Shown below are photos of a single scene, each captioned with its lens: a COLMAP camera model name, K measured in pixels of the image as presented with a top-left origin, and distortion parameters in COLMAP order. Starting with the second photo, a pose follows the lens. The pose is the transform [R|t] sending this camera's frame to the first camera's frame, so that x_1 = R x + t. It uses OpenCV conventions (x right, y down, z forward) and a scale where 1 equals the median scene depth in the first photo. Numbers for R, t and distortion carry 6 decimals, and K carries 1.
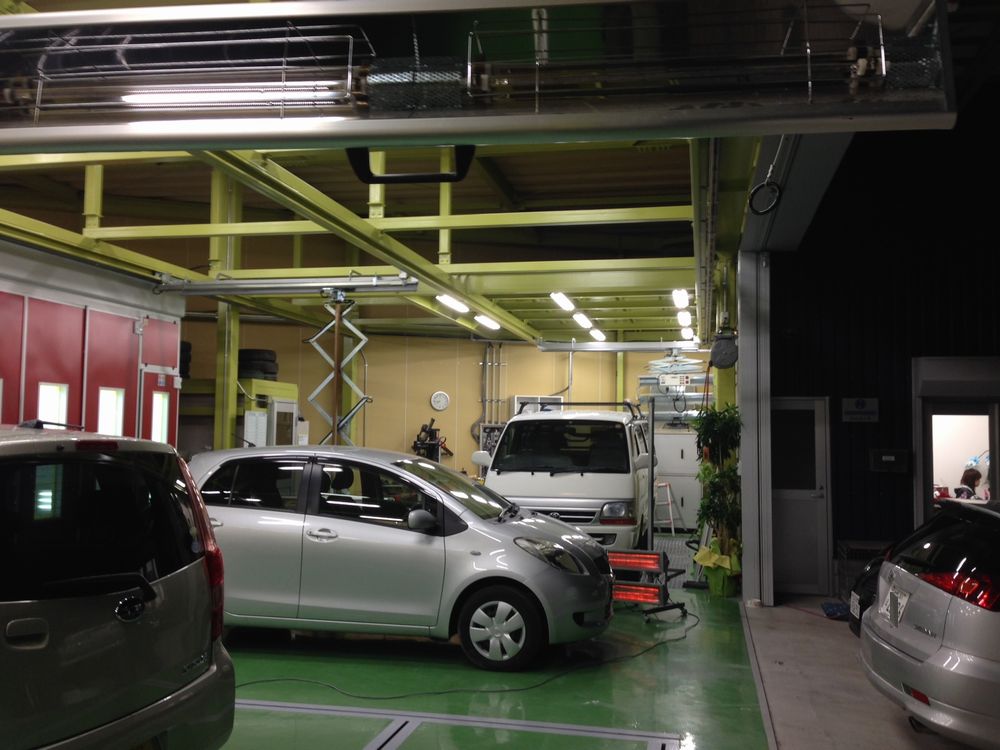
lens RADIAL K [[894.3, 0, 500.0], [0, 894.3, 375.0], [0, 0, 1]] dist [0.112677, -0.266673]
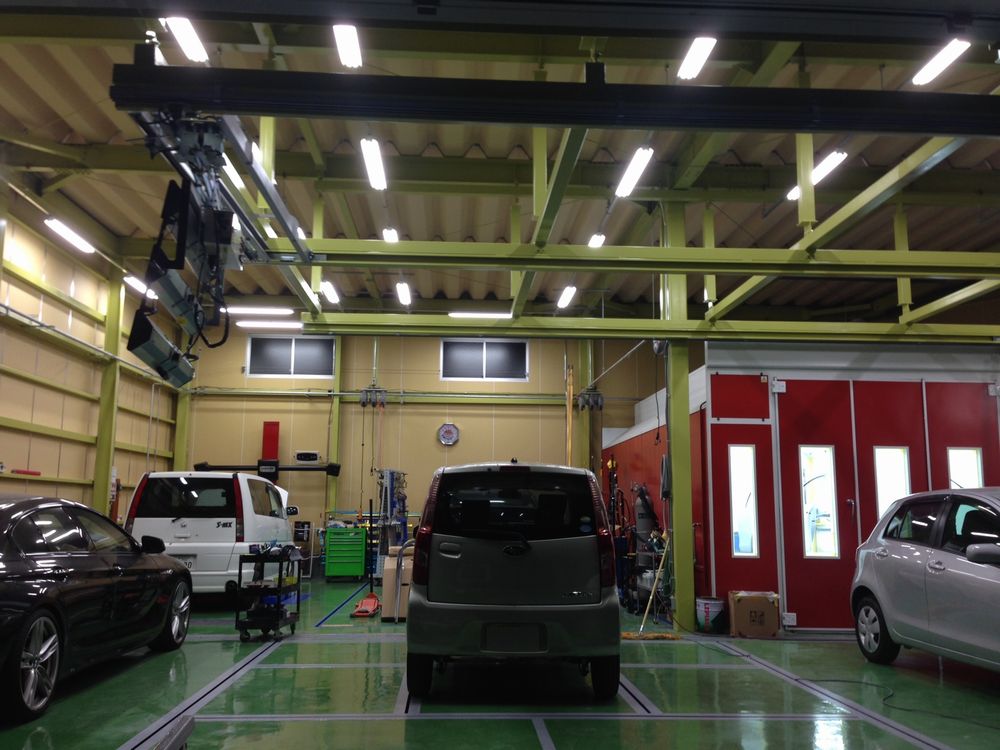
lens RADIAL K [[894.3, 0, 500.0], [0, 894.3, 375.0], [0, 0, 1]] dist [0.112677, -0.266673]
pose [[0.236646, -0.156286, -0.958944, 0.489242], [0.056257, 0.987526, -0.147061, 0.054641], [0.969966, -0.019146, 0.242487, 0.166427]]
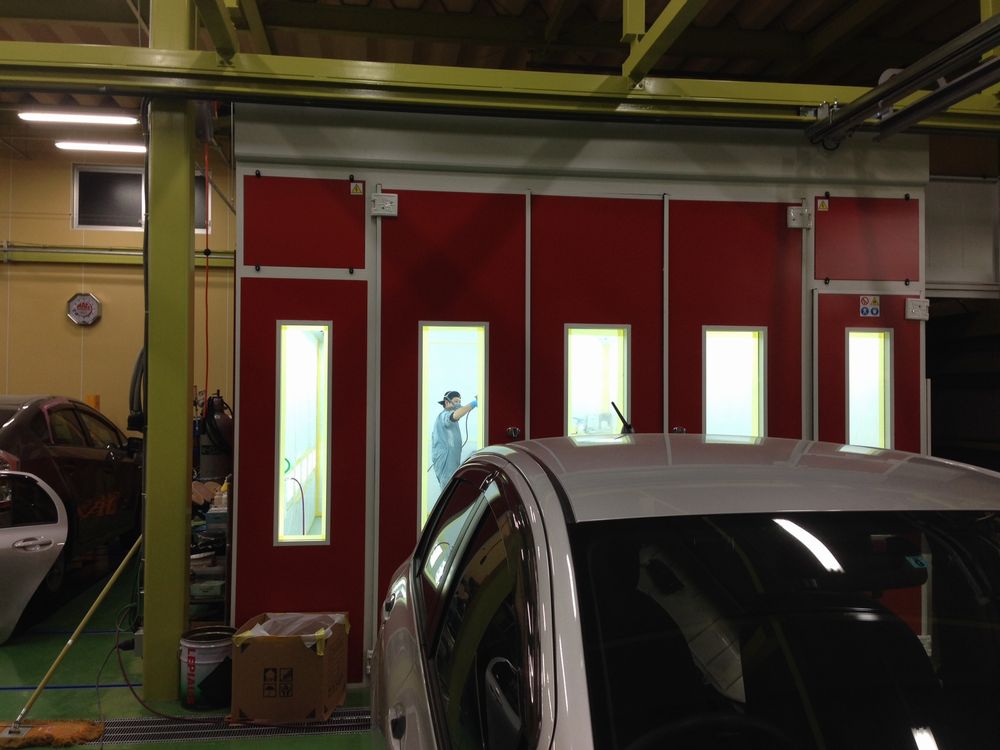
lens RADIAL K [[894.3, 0, 500.0], [0, 894.3, 375.0], [0, 0, 1]] dist [0.112677, -0.266673]
pose [[0.340518, -0.031801, -0.939700, 0.062211], [0.061059, 0.998066, -0.011651, 0.040770], [0.938253, -0.053410, 0.341802, 0.619728]]
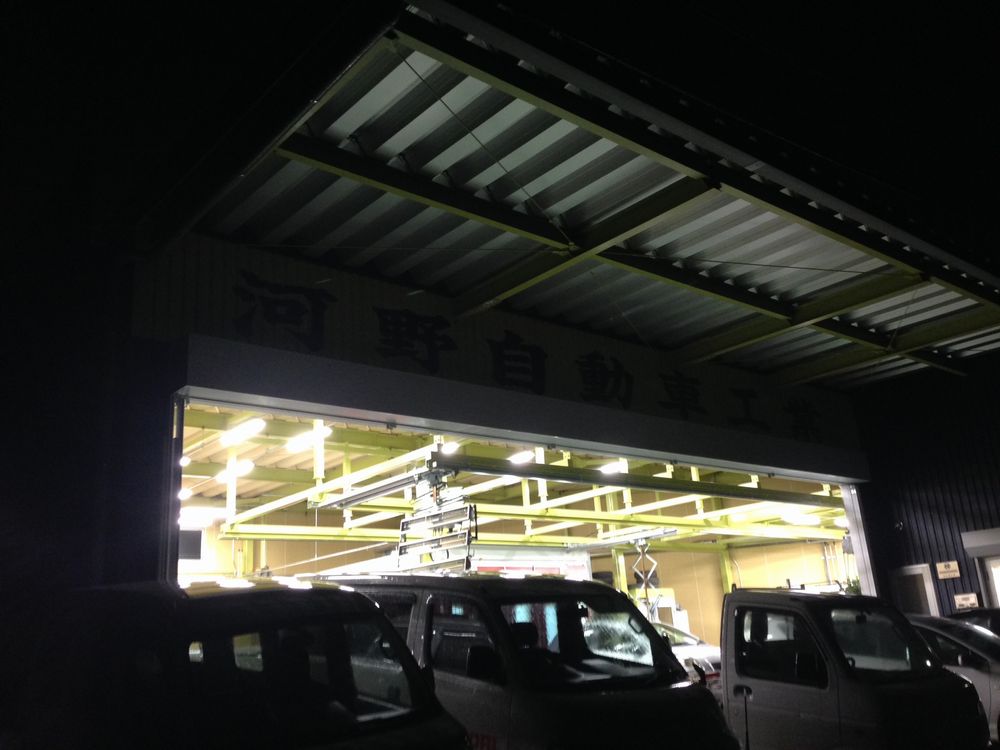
lens RADIAL K [[919.4, 0, 500.0], [0, 919.4, 375.0], [0, 0, 1]] dist [0.063511, -0.004233]
pose [[0.788889, -0.242785, -0.564543, 0.790556], [0.116865, 0.961156, -0.250044, 0.028467], [0.603321, 0.131282, 0.786619, -0.811025]]
